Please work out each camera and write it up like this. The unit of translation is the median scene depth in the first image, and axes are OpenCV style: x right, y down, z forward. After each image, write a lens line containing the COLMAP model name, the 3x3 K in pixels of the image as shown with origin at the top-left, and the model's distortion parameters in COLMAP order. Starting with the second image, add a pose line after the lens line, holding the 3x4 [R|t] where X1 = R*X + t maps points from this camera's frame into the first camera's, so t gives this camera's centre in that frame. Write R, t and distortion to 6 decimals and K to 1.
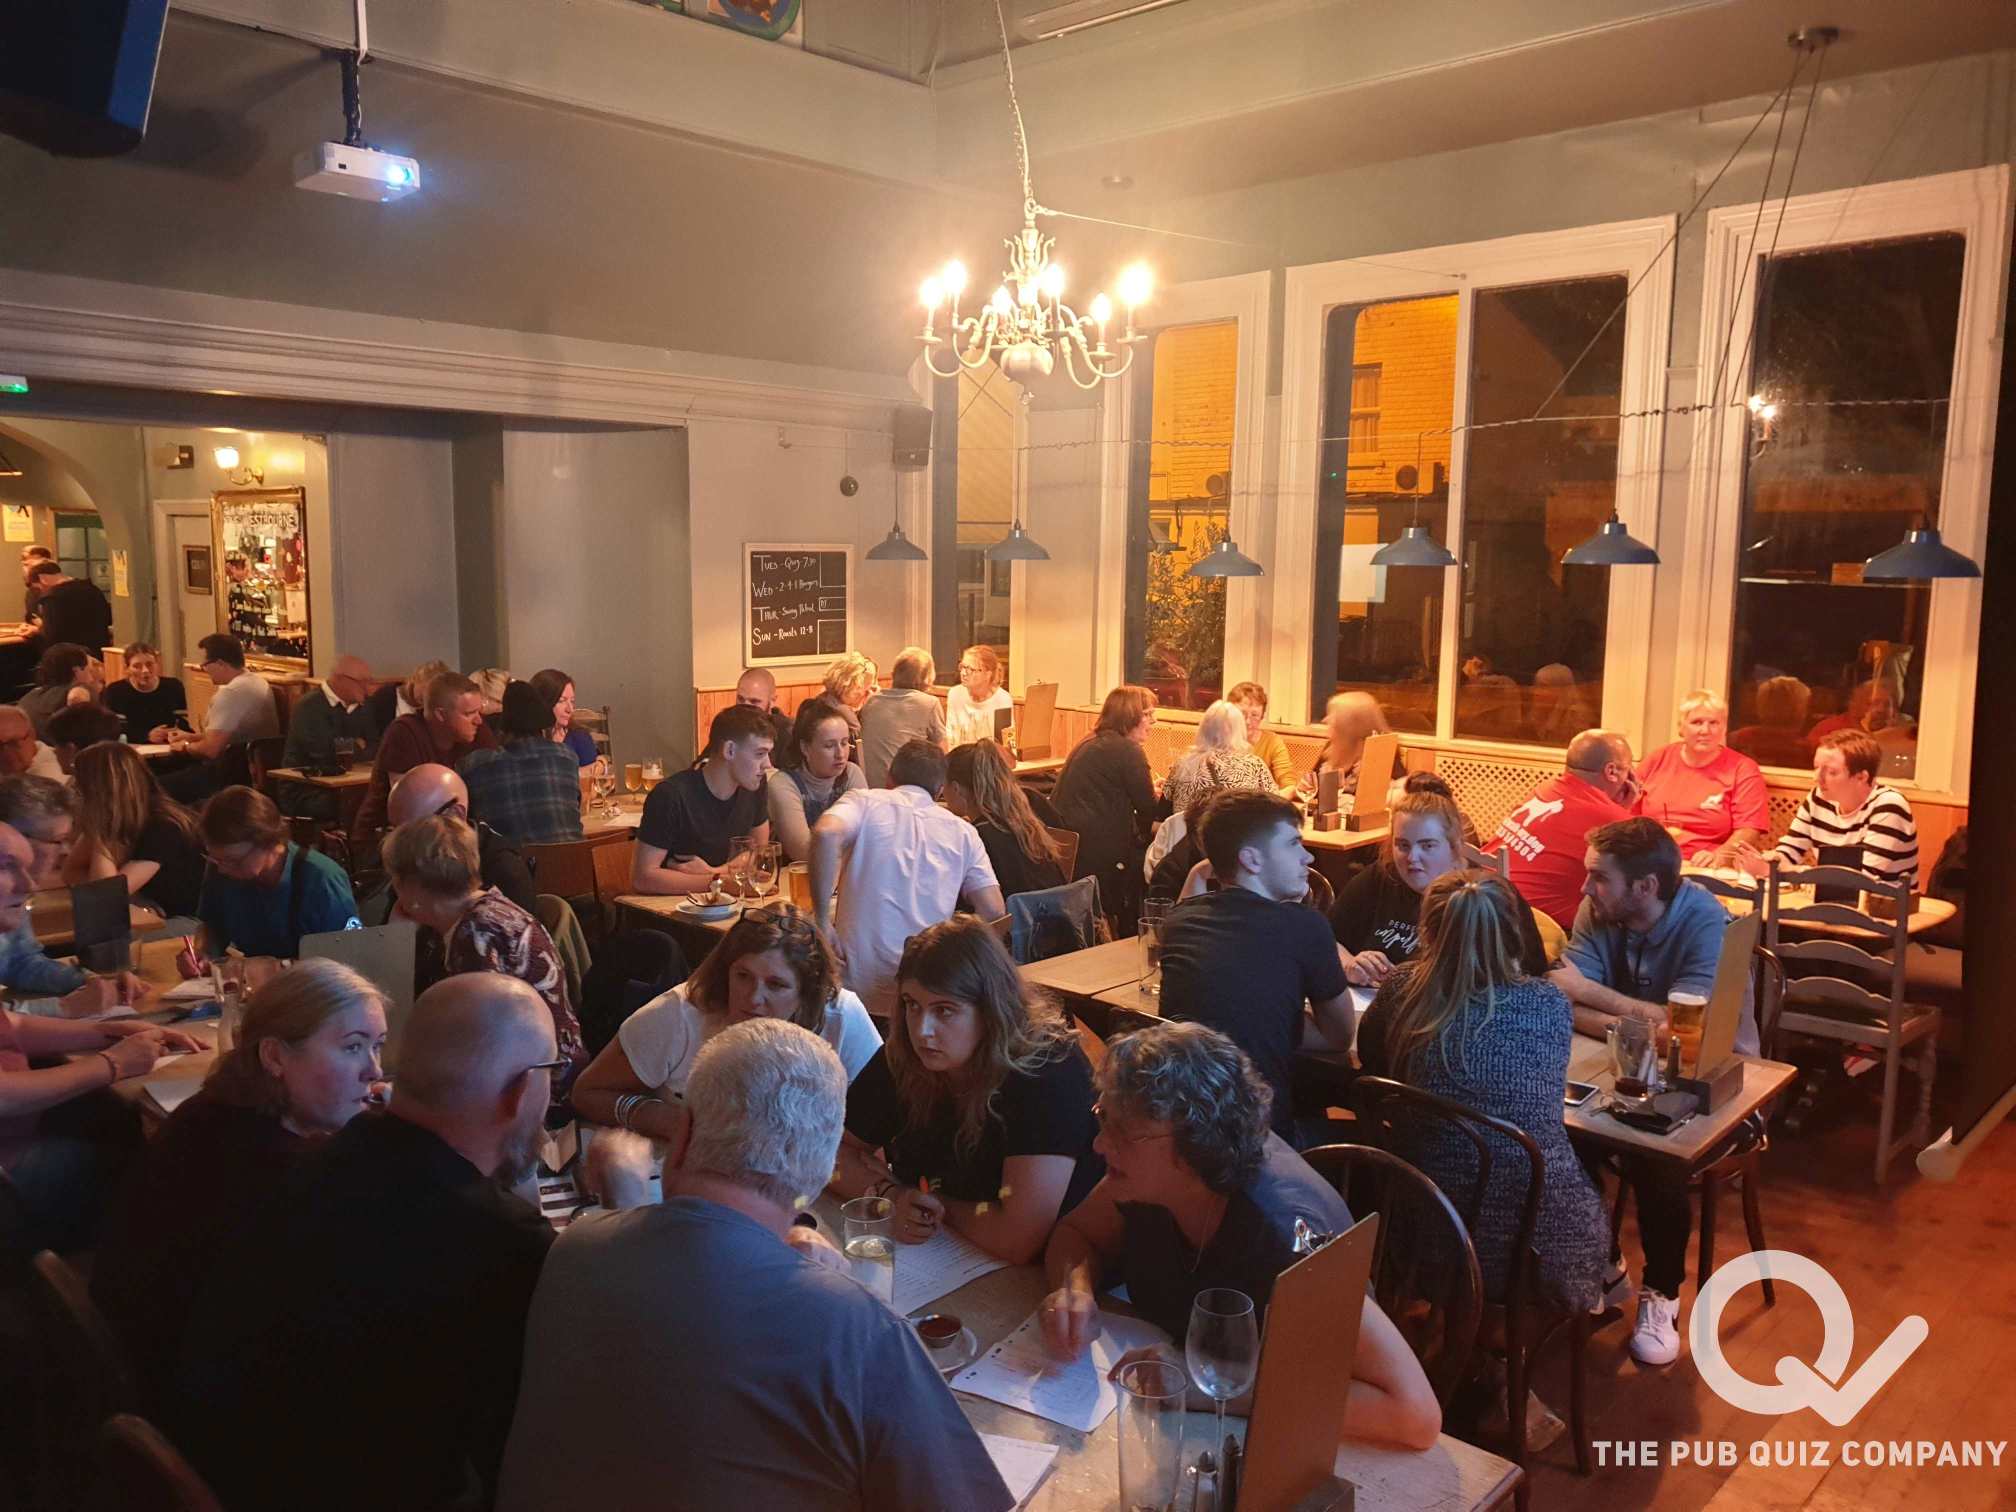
lens RADIAL K [[1581.9, 0, 999.2], [0, 1581.9, 741.5], [0, 0, 1]] dist [0.039853, -0.026769]
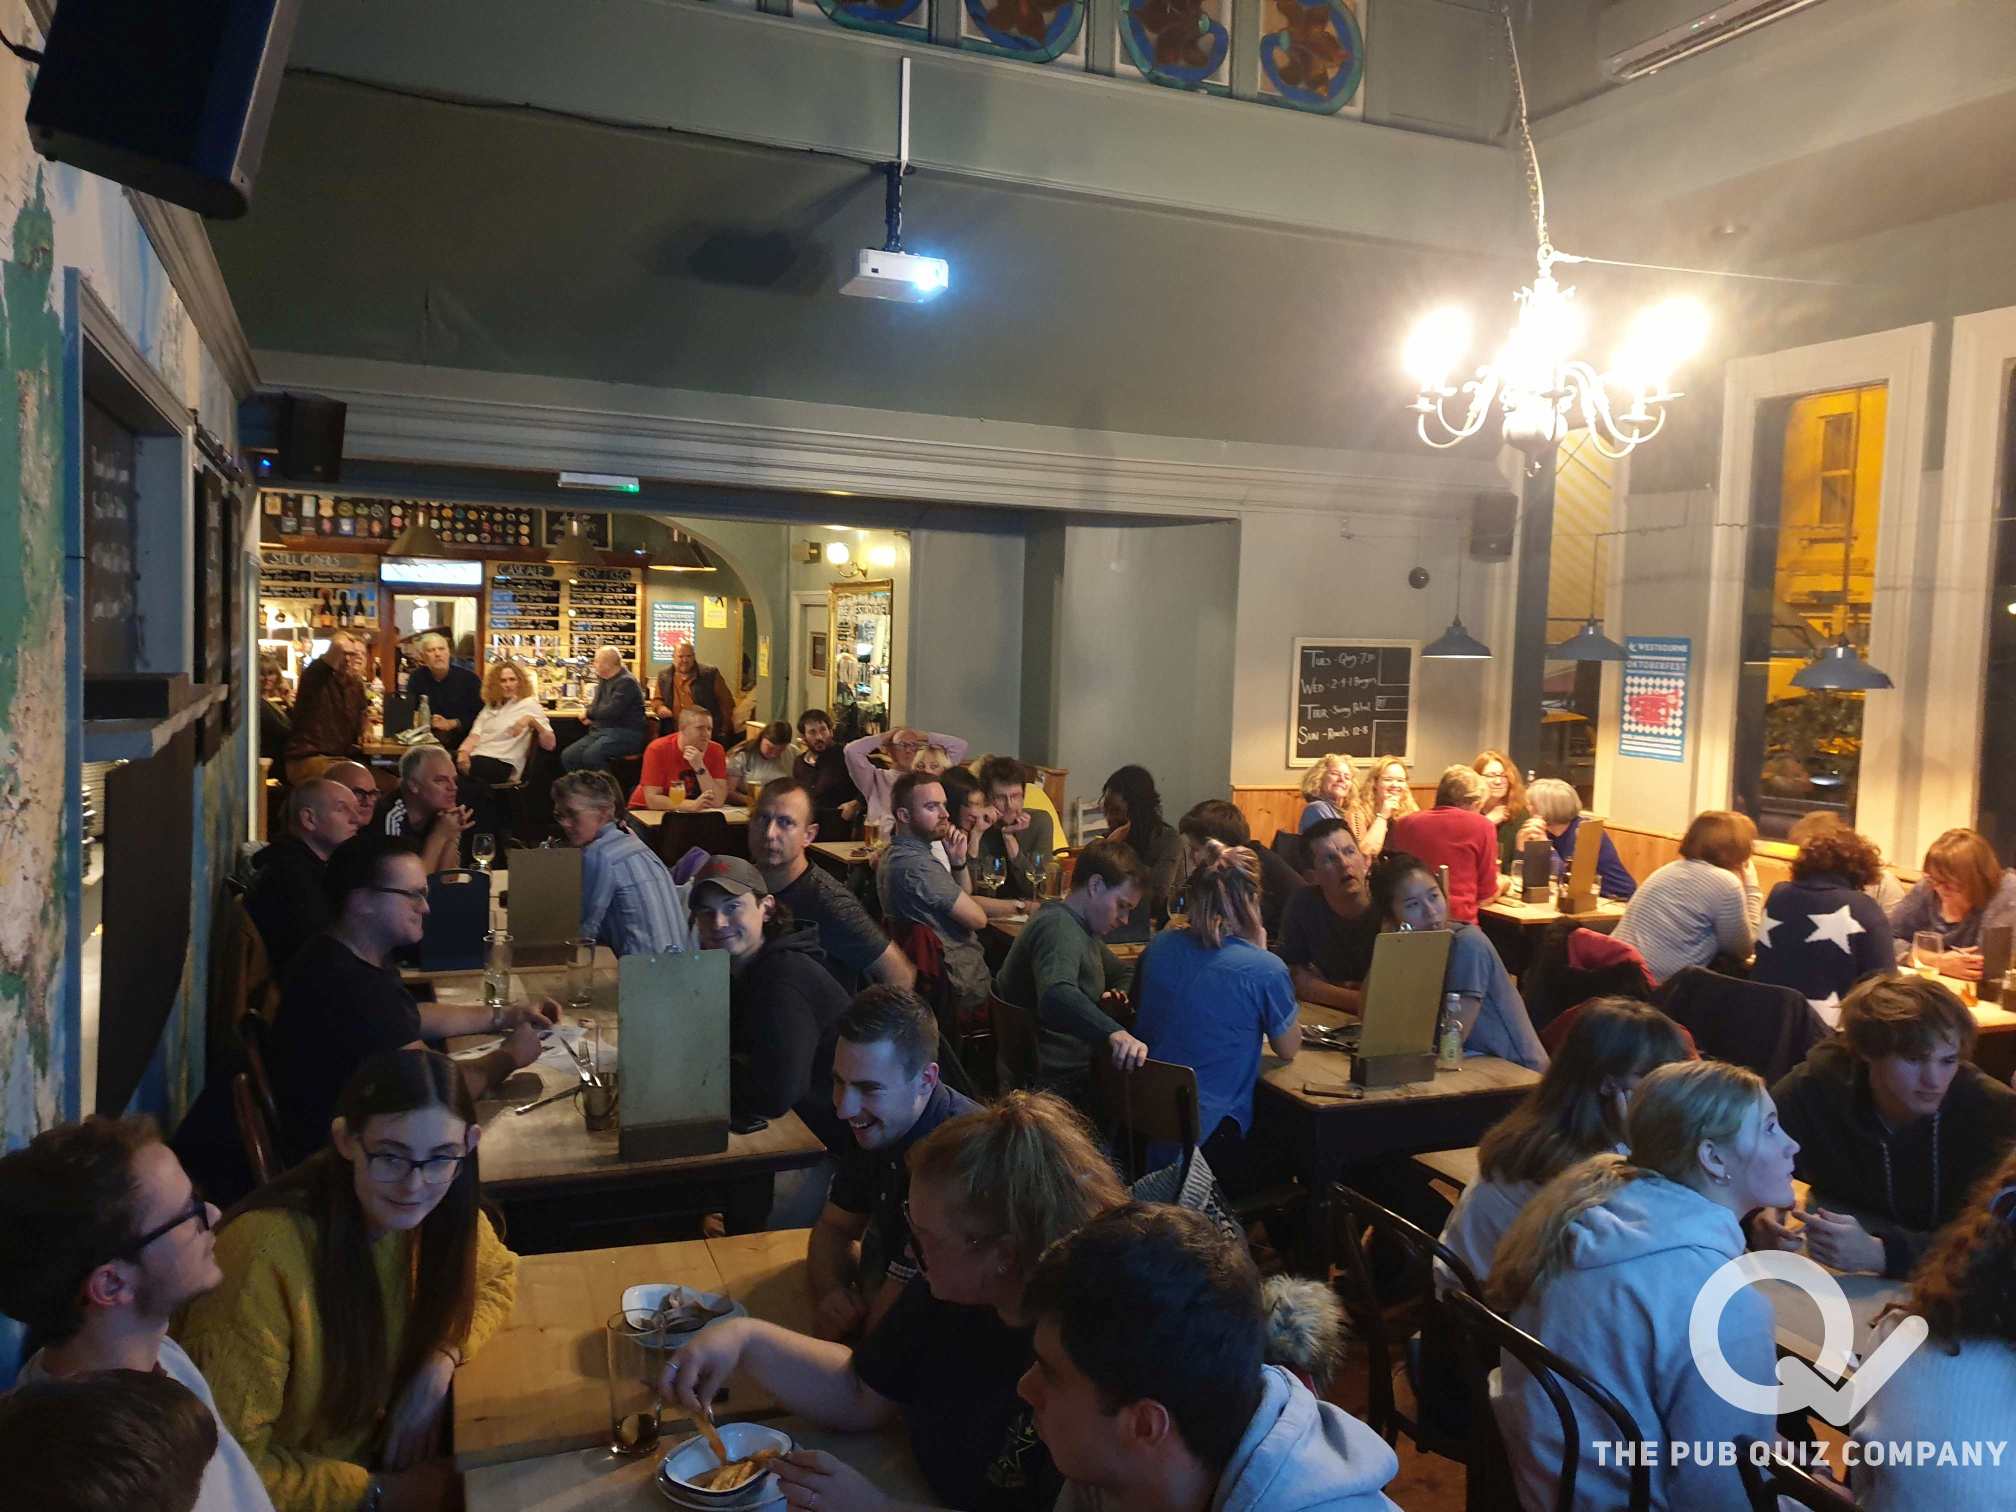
lens RADIAL K [[1581.9, 0, 1017.2], [0, 1581.9, 727.1], [0, 0, 1]] dist [0.039853, -0.026769]
pose [[0.919463, 0.043109, -0.390806, 0.080439], [-0.070862, 0.995864, -0.056868, -0.006819], [0.386738, 0.079982, 0.918715, 0.083430]]
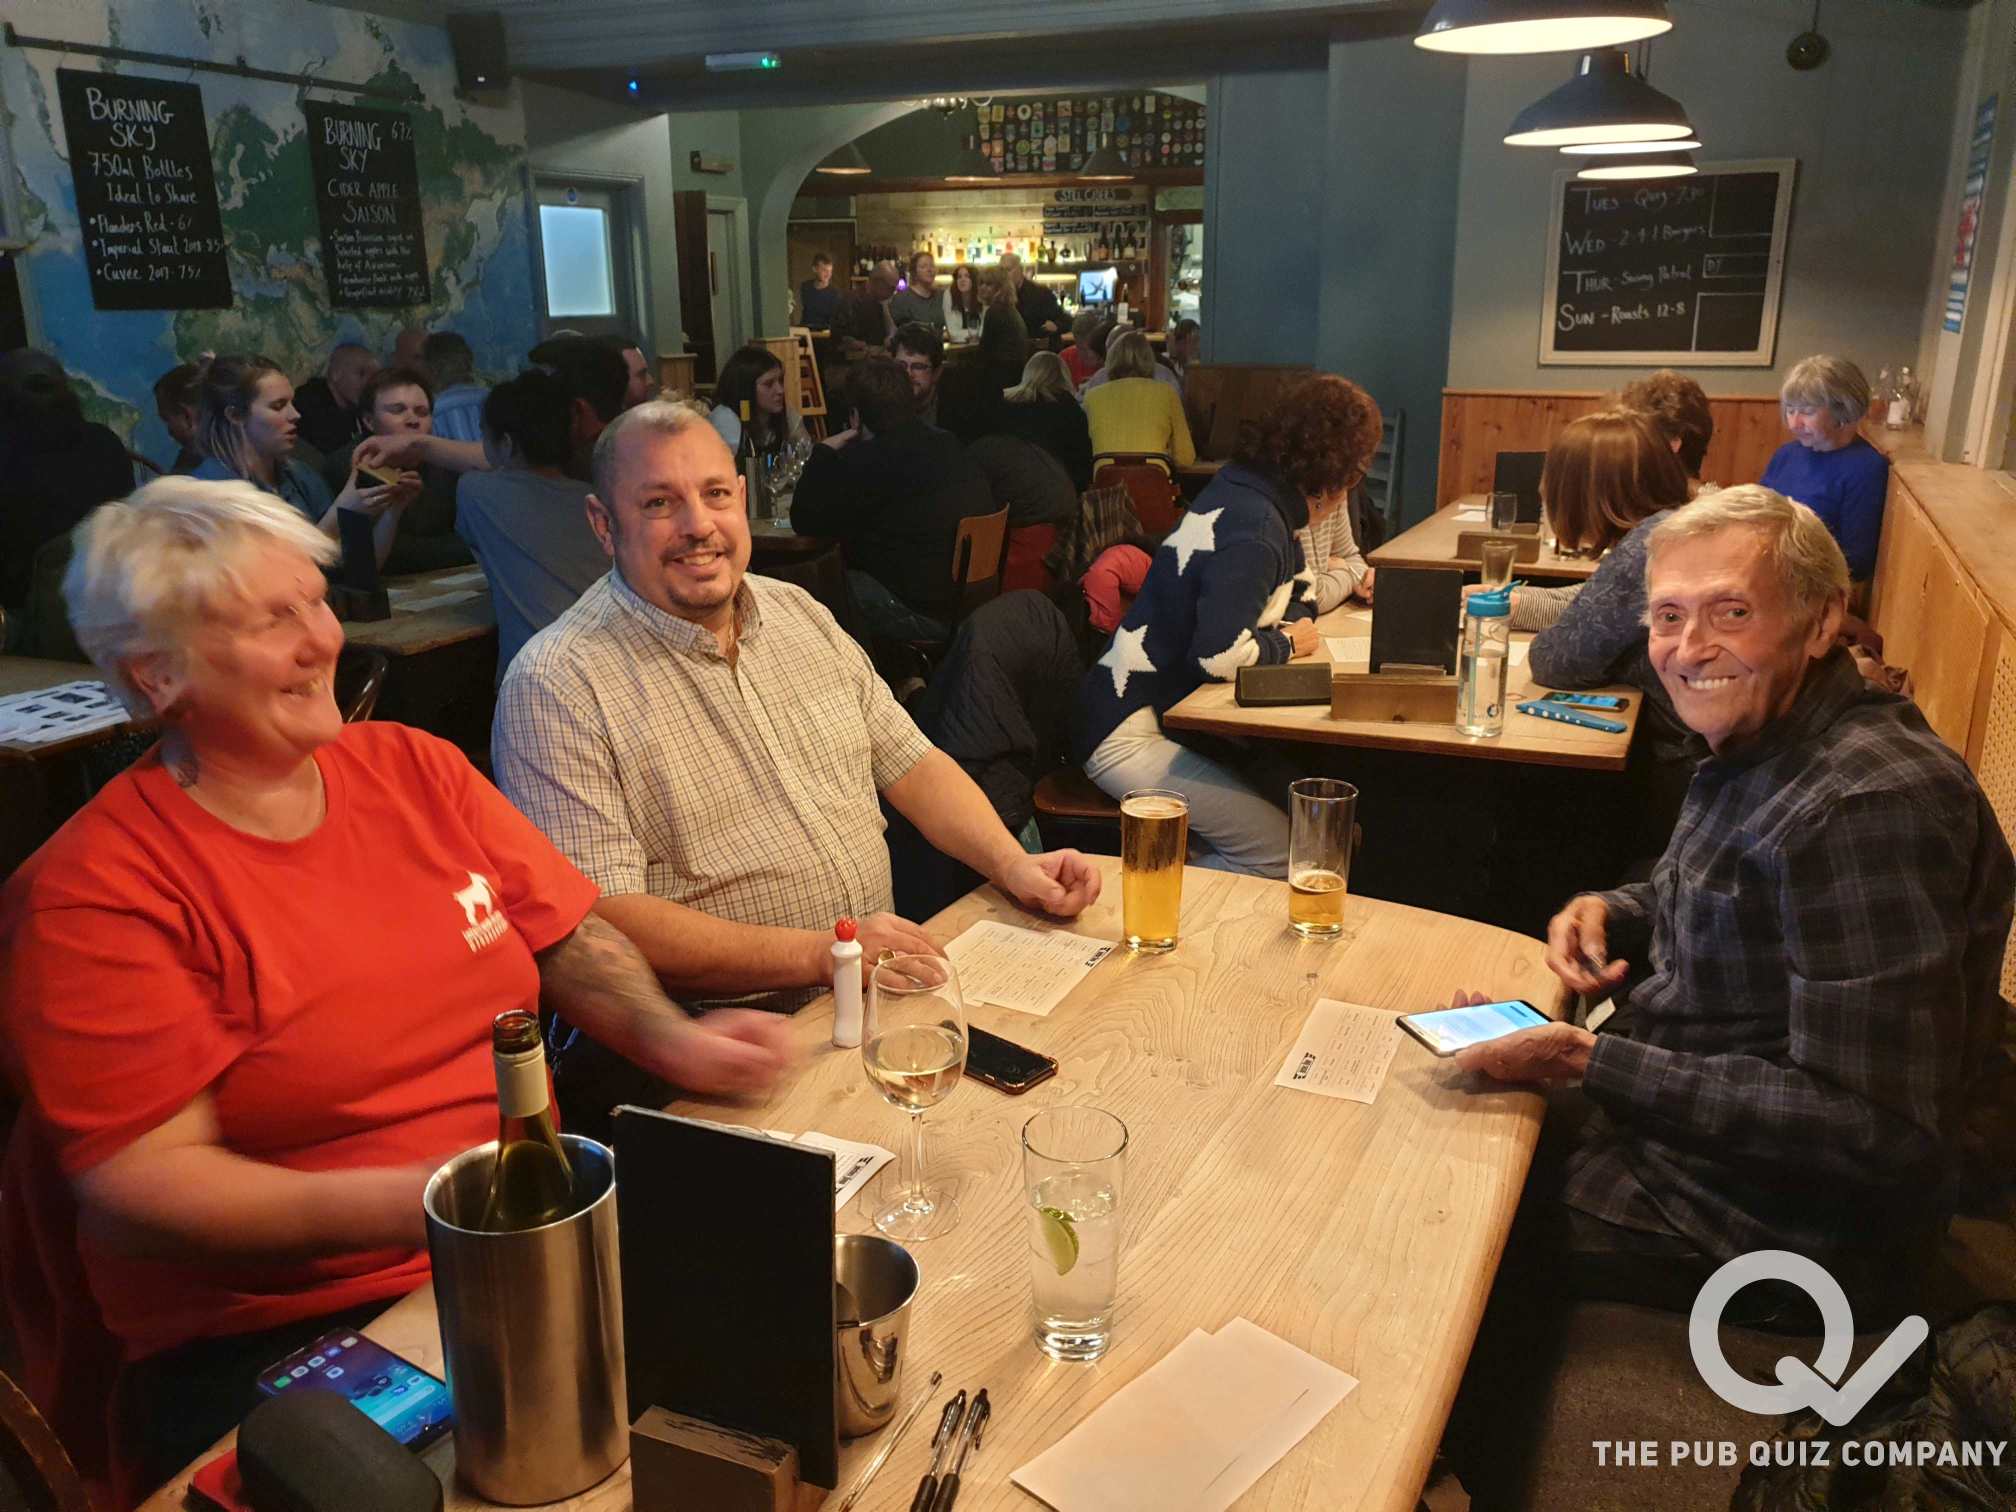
lens RADIAL K [[1581.9, 0, 1008.2], [0, 1581.9, 751.1], [0, 0, 1]] dist [0.039853, -0.026769]
pose [[0.351638, 0.252708, -0.901382, 0.557860], [-0.106684, 0.967420, 0.229604, -0.024617], [0.930037, 0.015425, 0.367141, 0.723073]]
